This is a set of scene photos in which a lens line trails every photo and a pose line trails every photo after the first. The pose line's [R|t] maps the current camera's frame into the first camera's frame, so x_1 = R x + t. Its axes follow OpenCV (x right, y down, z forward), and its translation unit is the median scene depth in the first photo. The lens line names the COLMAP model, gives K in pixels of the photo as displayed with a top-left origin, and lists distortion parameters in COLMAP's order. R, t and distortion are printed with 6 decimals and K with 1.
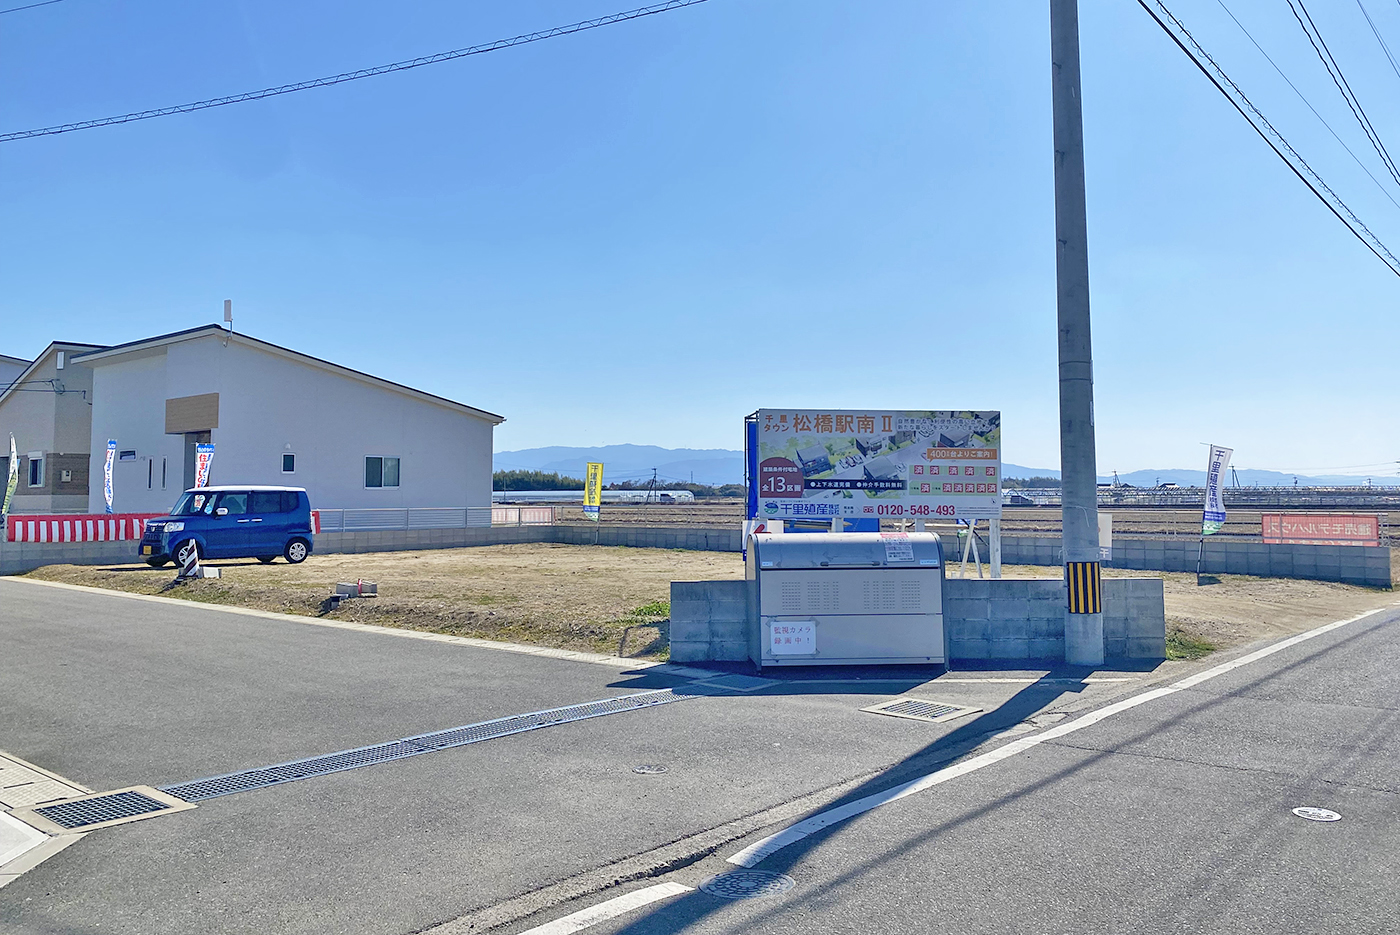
lens RADIAL K [[1078.1, 0, 700.0], [0, 1078.1, 461.0], [0, 0, 1]] dist [0.161611, 0.000240]
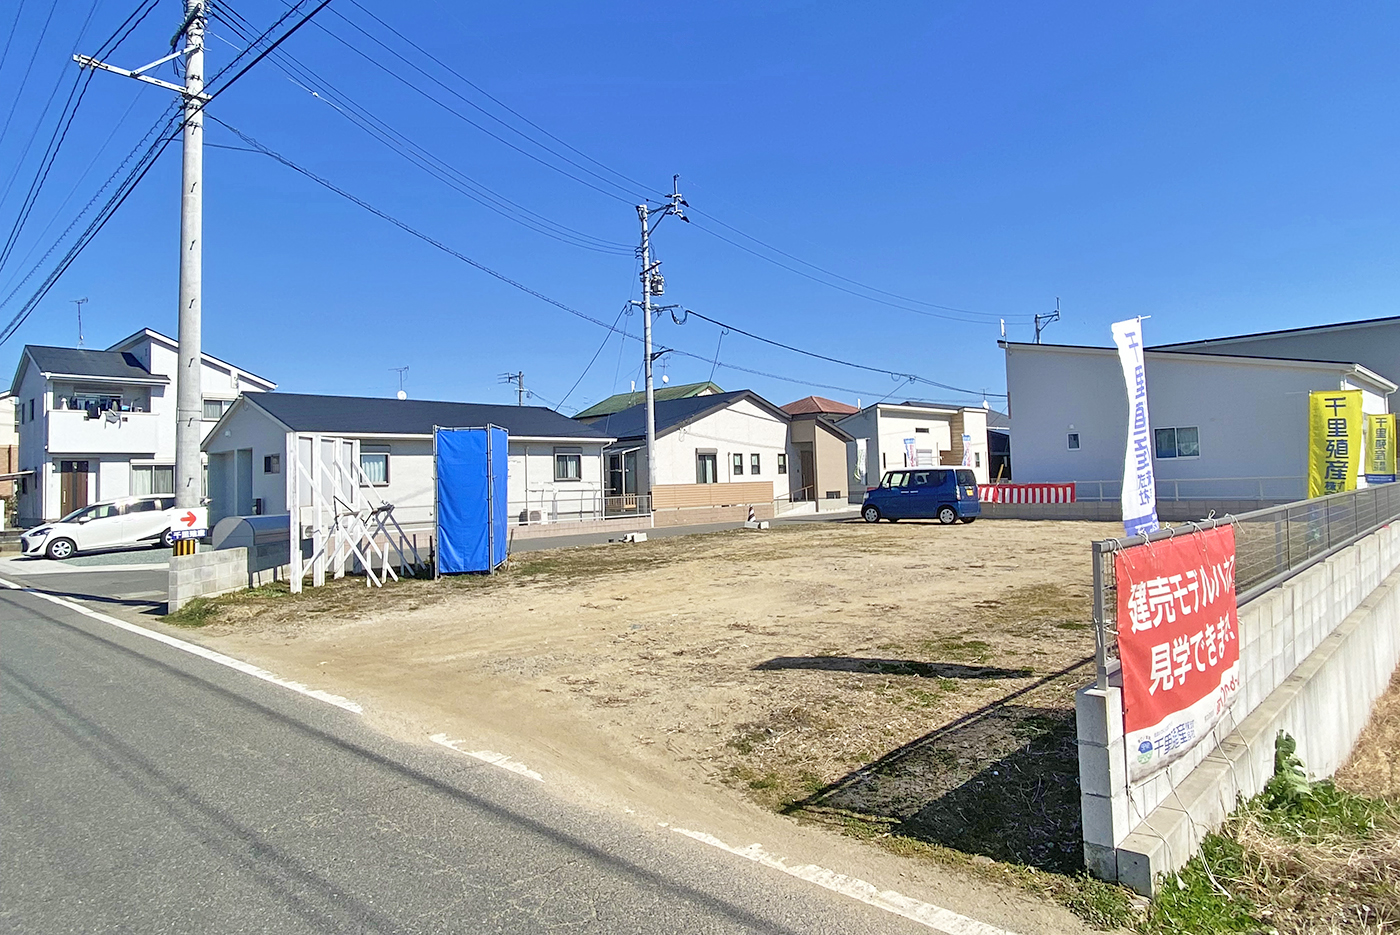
lens RADIAL K [[828.6, 0, 700.0], [0, 828.6, 467.5], [0, 0, 1]] dist [0.001791, 0.000053]
pose [[-0.055923, -0.023149, -0.998167, 1.044582], [0.063610, 0.997618, -0.026700, 0.056115], [0.996407, -0.064987, -0.054318, 1.296845]]
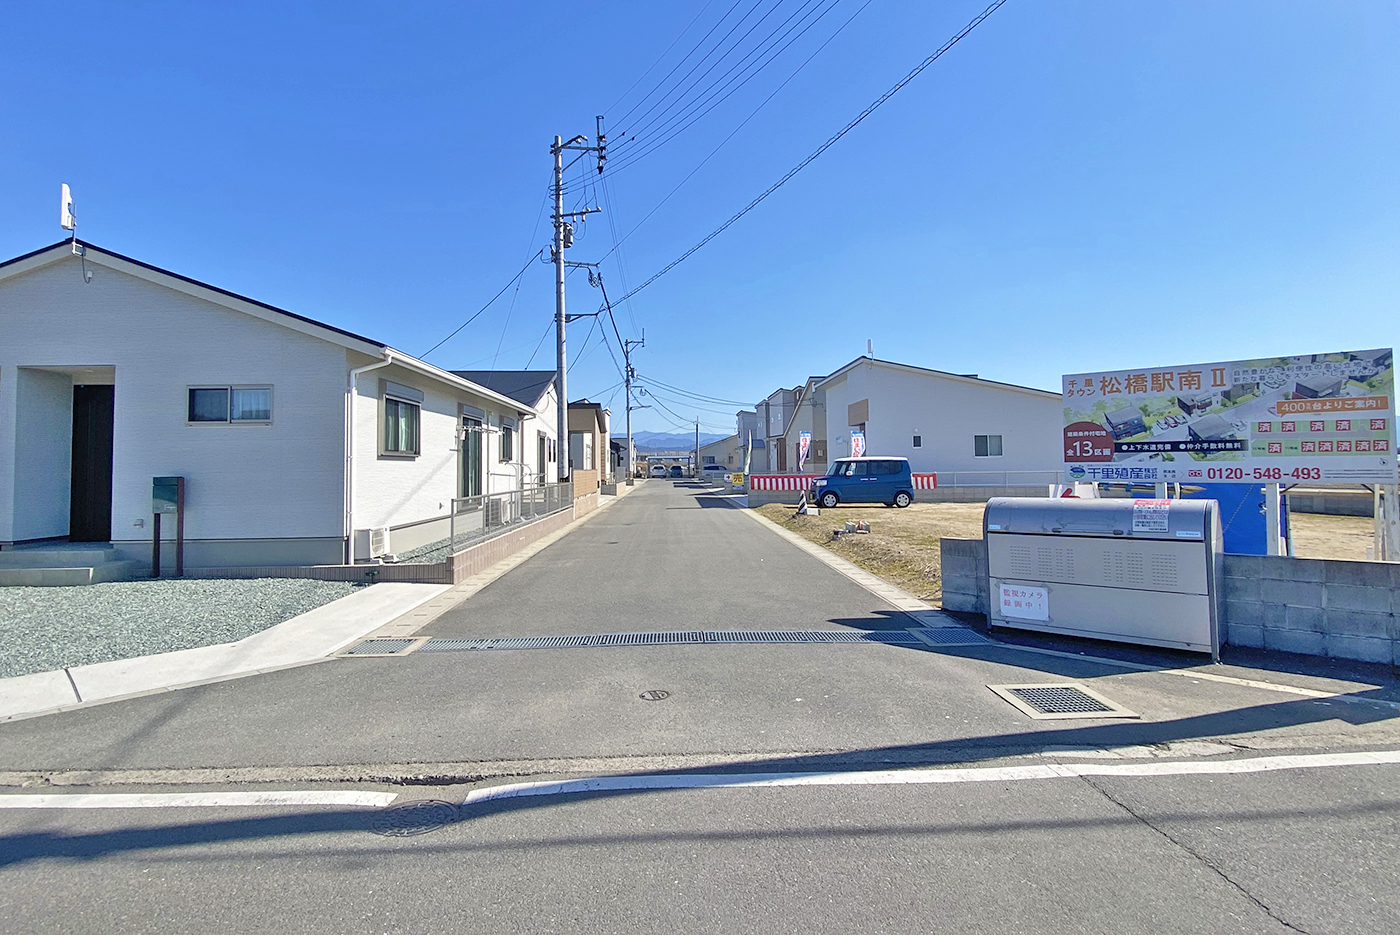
lens RADIAL K [[702.3, 0, 700.0], [0, 702.3, 467.5], [0, 0, 1]] dist [0.000544, 0.000038]
pose [[0.695927, -0.008184, -0.718066, 0.291180], [0.035646, 0.999096, 0.023160, 0.011281], [0.717228, -0.041713, 0.695589, 0.285897]]
